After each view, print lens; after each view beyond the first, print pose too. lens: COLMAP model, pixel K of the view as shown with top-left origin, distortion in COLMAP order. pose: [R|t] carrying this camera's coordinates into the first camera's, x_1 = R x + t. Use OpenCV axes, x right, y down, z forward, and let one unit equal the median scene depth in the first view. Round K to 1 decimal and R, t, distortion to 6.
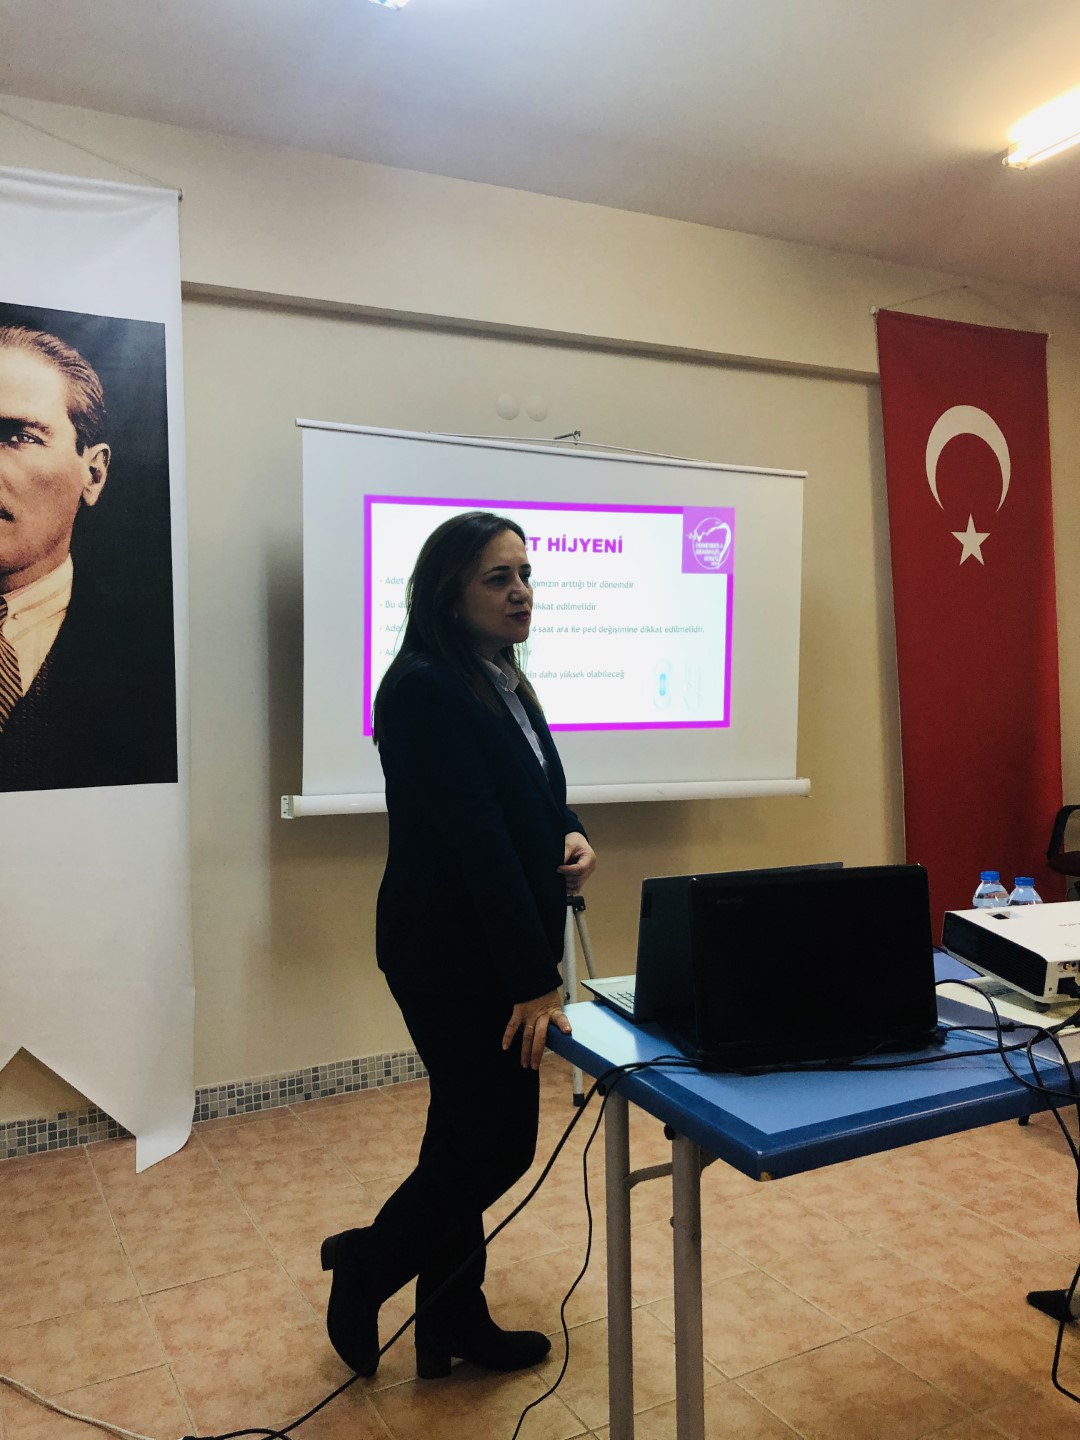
lens RADIAL K [[1188.7, 0, 544.6], [0, 1188.7, 707.7], [0, 0, 1]] dist [0.030444, -0.016818]
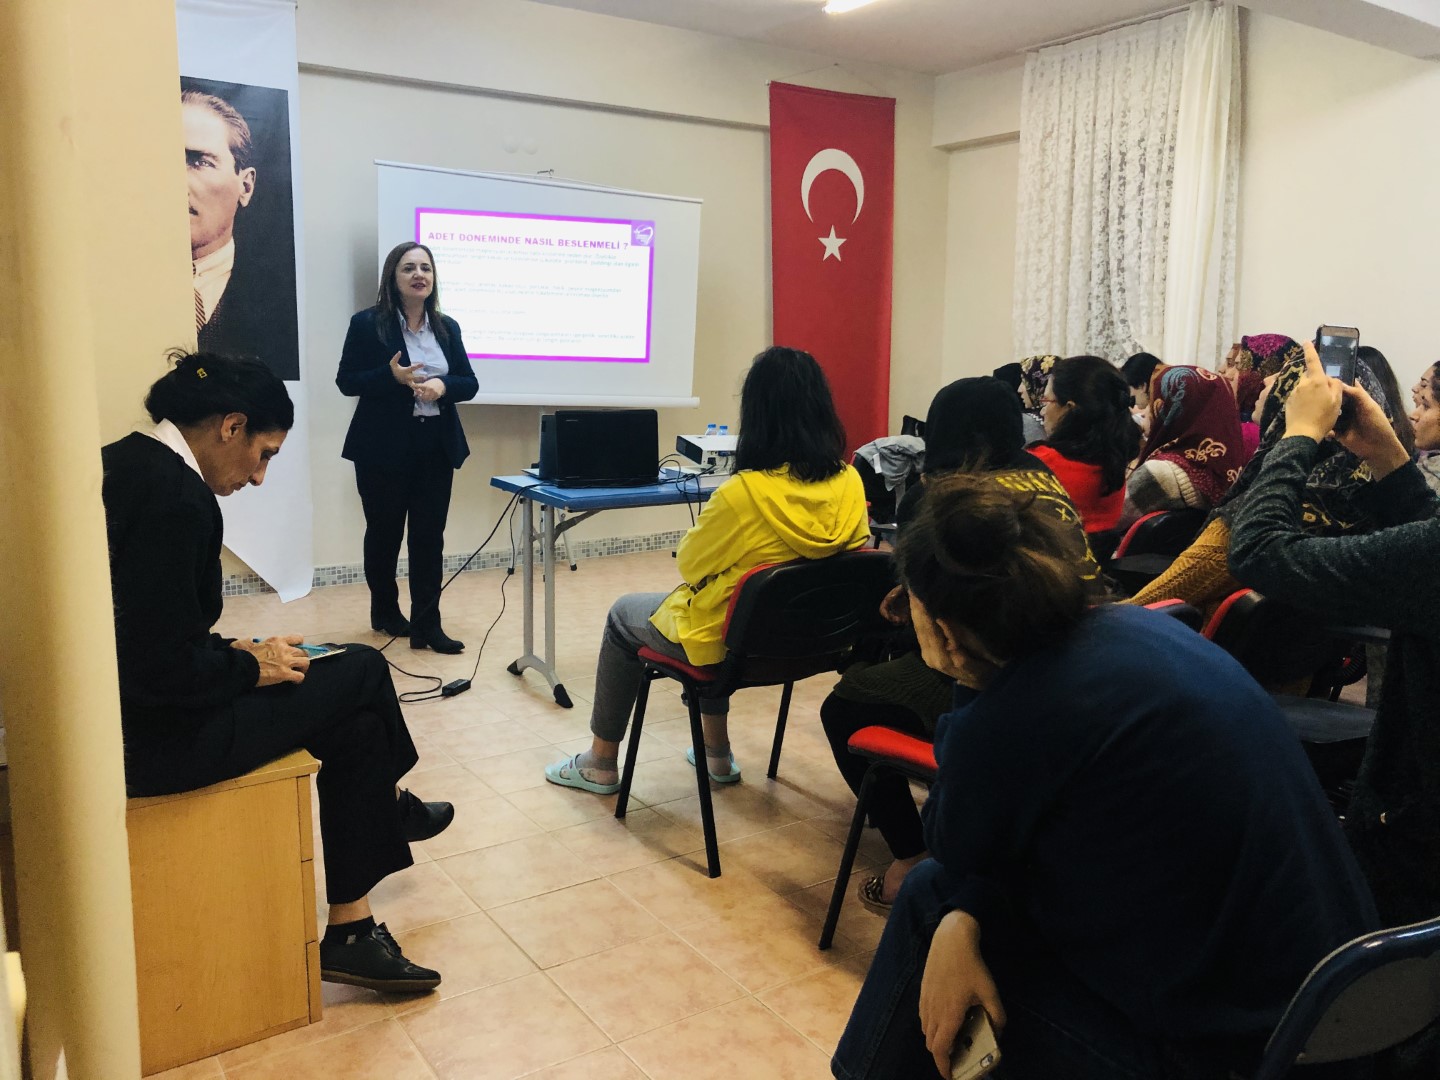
lens RADIAL K [[1188.7, 0, 712.7], [0, 1188.7, 534.7], [0, 0, 1]] dist [0.030444, -0.016818]
pose [[0.994517, 0.022073, 0.102223, 0.098661], [-0.036580, 0.989148, 0.142297, 0.017960], [-0.097973, -0.145256, 0.984531, -0.733553]]
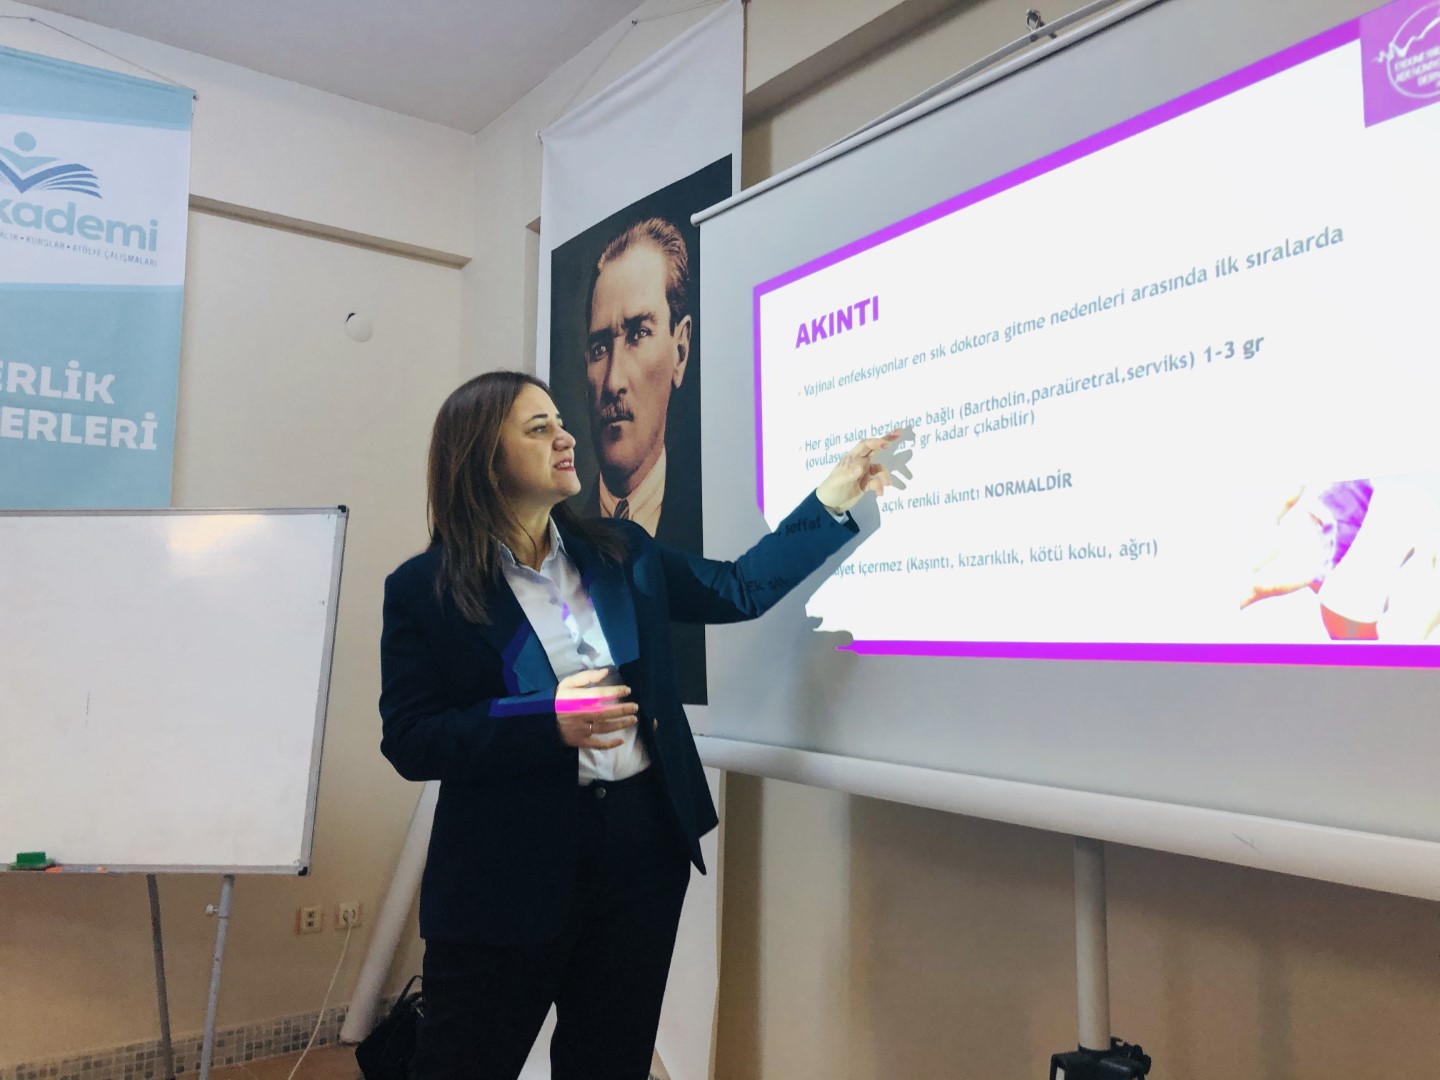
lens RADIAL K [[1188.7, 0, 723.1], [0, 1188.7, 553.3], [0, 0, 1]] dist [0.030444, -0.016818]
pose [[0.196022, -0.066121, -0.978368, 0.492805], [-0.017063, 0.997343, -0.070822, 0.017789], [0.980451, 0.030577, 0.194373, 0.862992]]
